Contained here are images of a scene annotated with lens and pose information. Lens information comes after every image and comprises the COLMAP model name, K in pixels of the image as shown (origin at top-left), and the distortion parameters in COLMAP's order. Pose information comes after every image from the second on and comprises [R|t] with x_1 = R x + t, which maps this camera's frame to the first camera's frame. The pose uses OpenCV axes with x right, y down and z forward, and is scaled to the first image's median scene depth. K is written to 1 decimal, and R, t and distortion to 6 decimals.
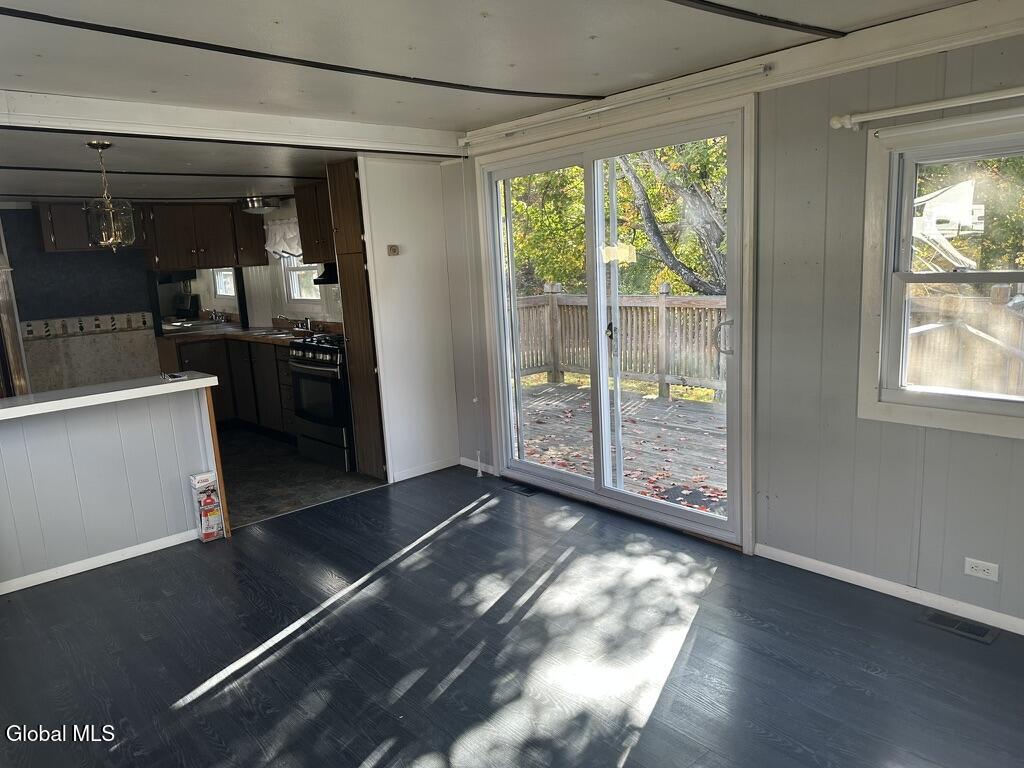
lens RADIAL K [[730.8, 0, 505.7], [0, 730.8, 384.3], [0, 0, 1]] dist [0.078038, -0.080847]
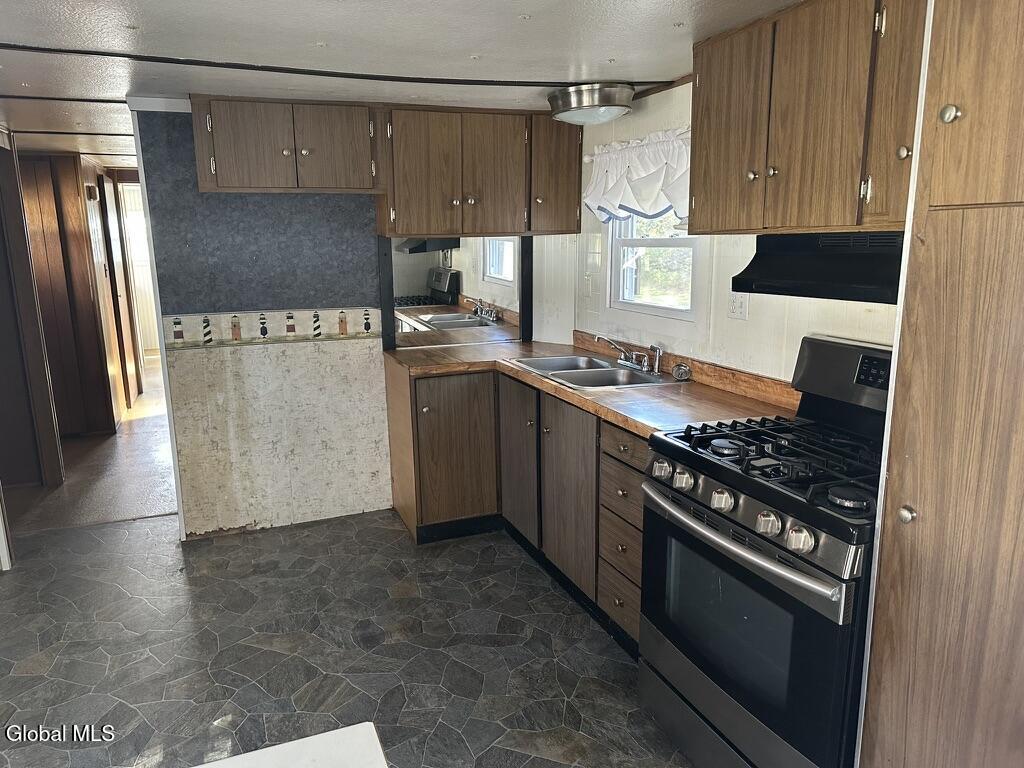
lens RADIAL K [[725.7, 0, 503.1], [0, 725.7, 384.4], [0, 0, 1]] dist [0.135500, -0.171113]
pose [[0.940305, 0.110450, -0.321911, -0.218535], [-0.096414, 0.993575, 0.059276, -0.088982], [0.326390, -0.024701, 0.944912, 0.542815]]
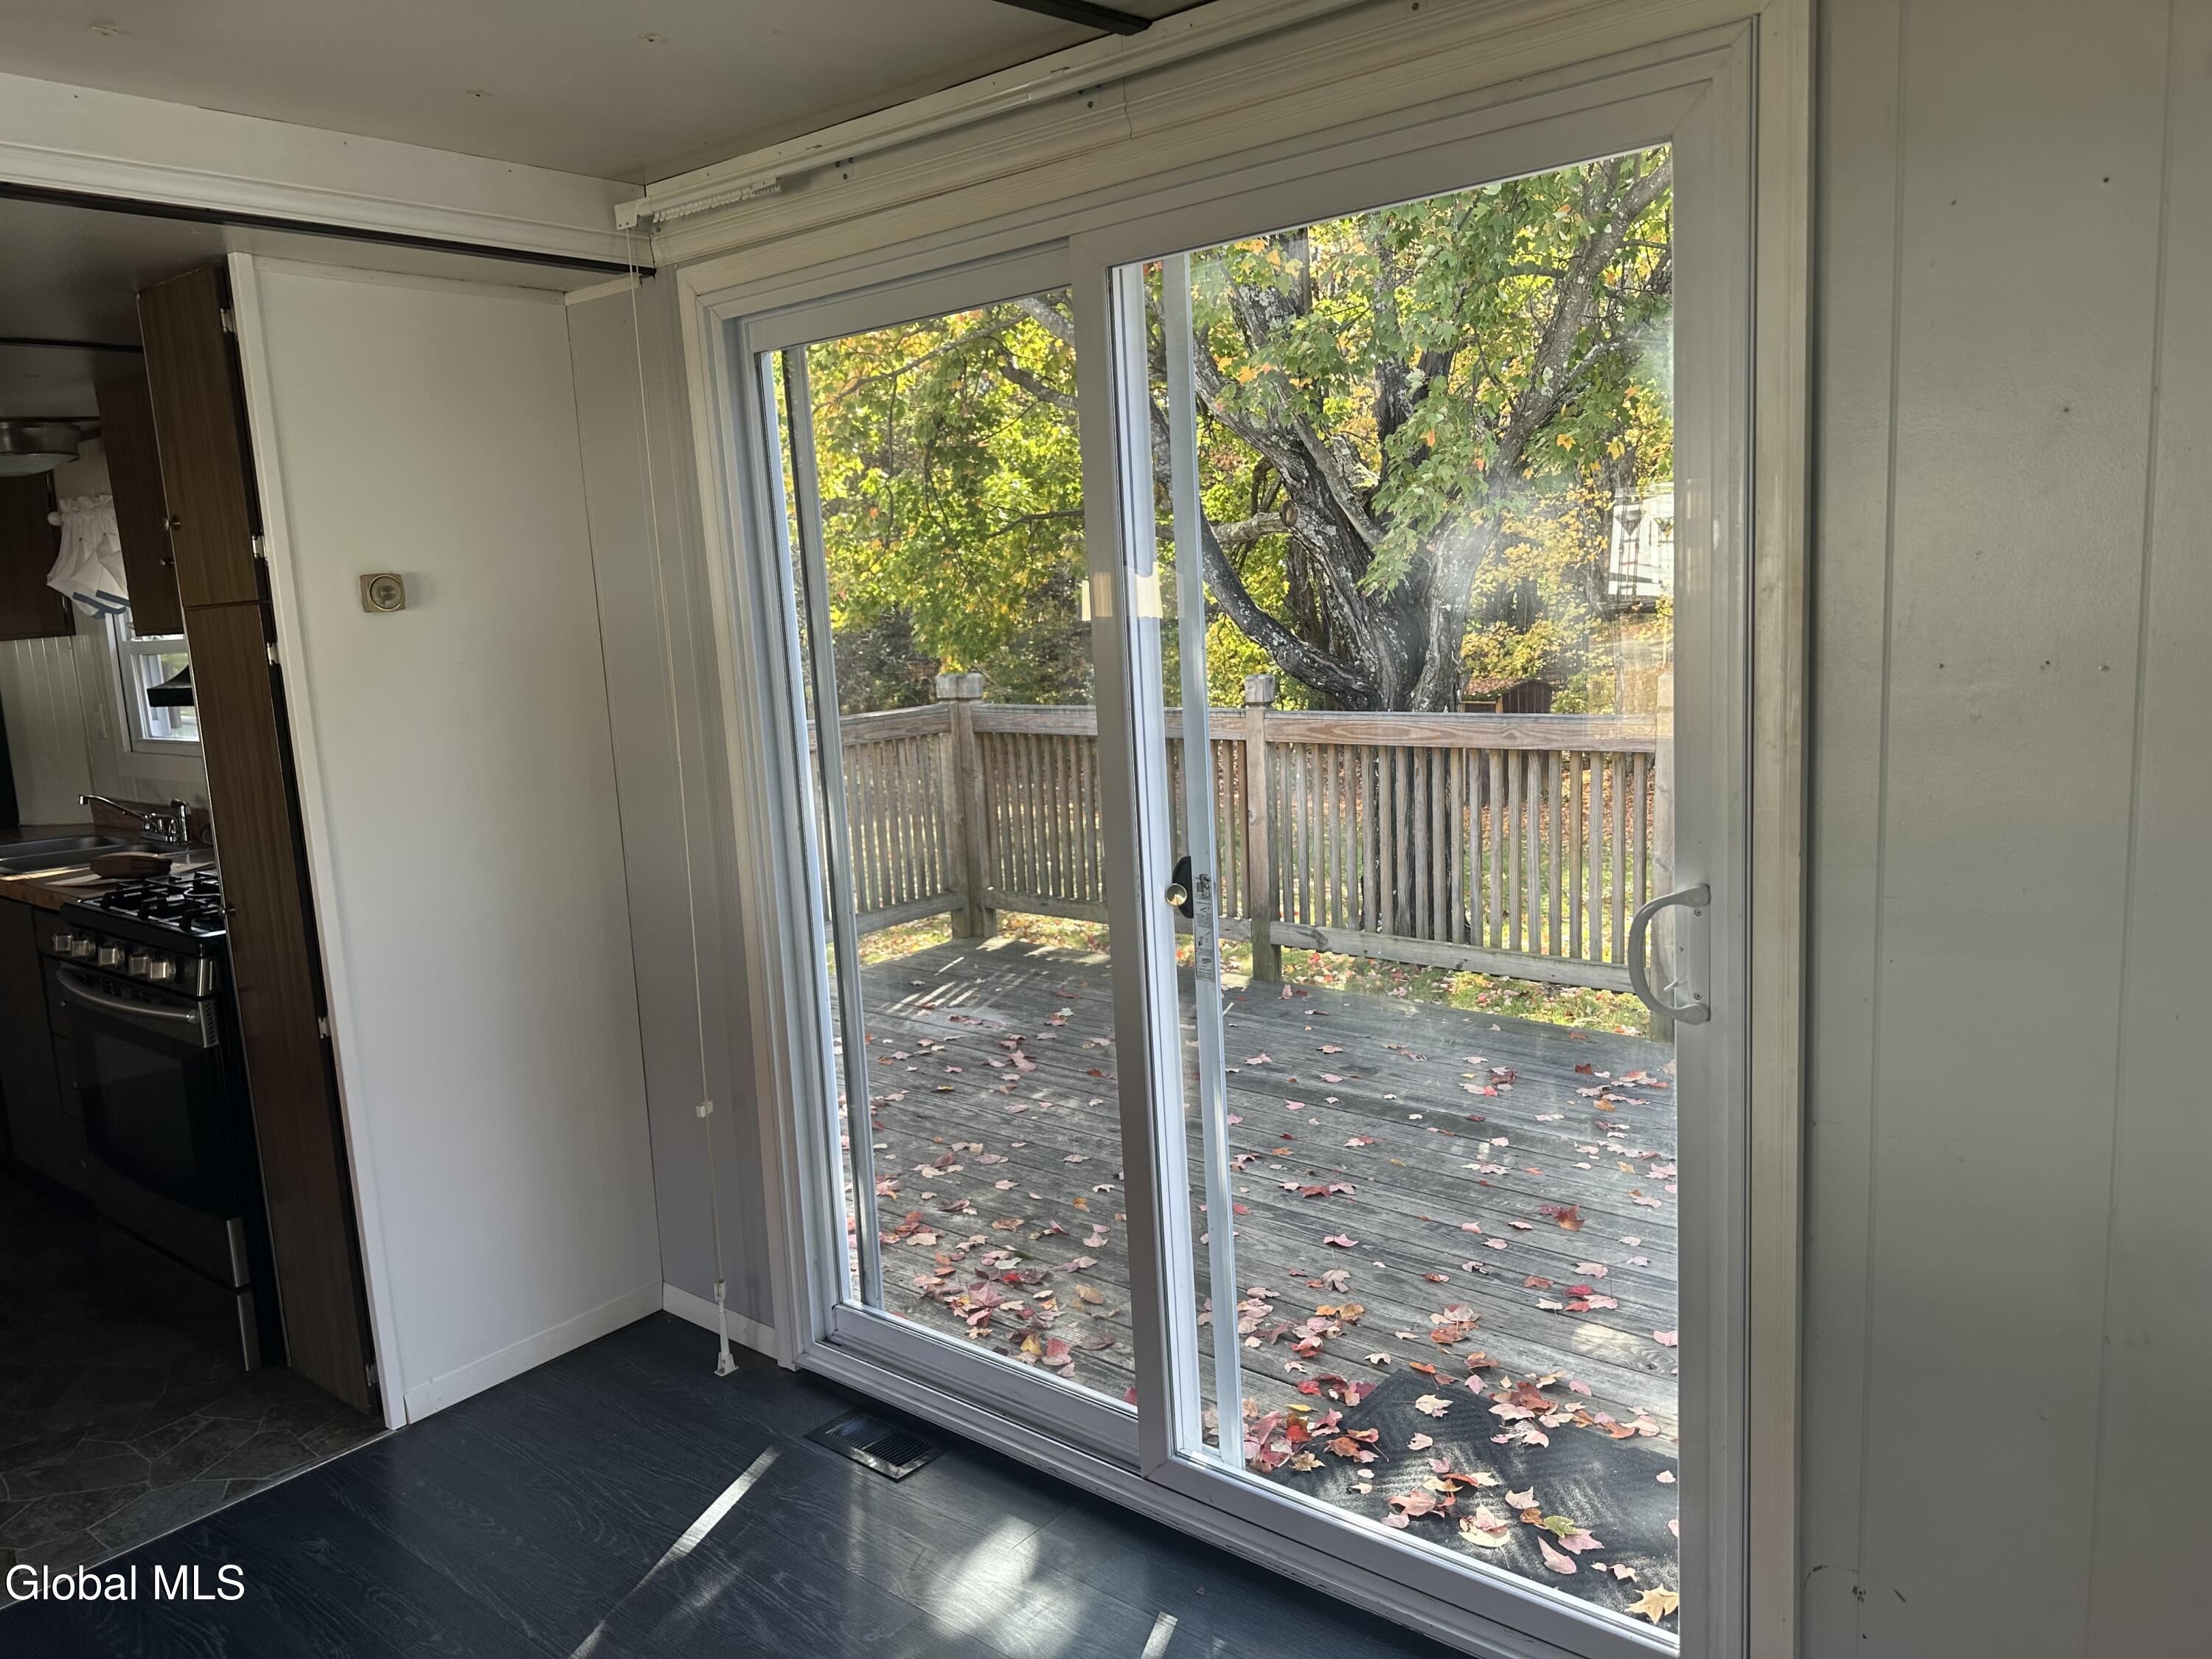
lens RADIAL K [[1556.7, 0, 1116.6], [0, 1556.7, 804.4], [0, 0, 1]] dist [0.066772, -0.085100]
pose [[0.986094, -0.023042, 0.164586, 0.015189], [0.029586, 0.998862, -0.037418, -0.054682], [-0.163537, 0.041767, 0.985653, 0.281252]]
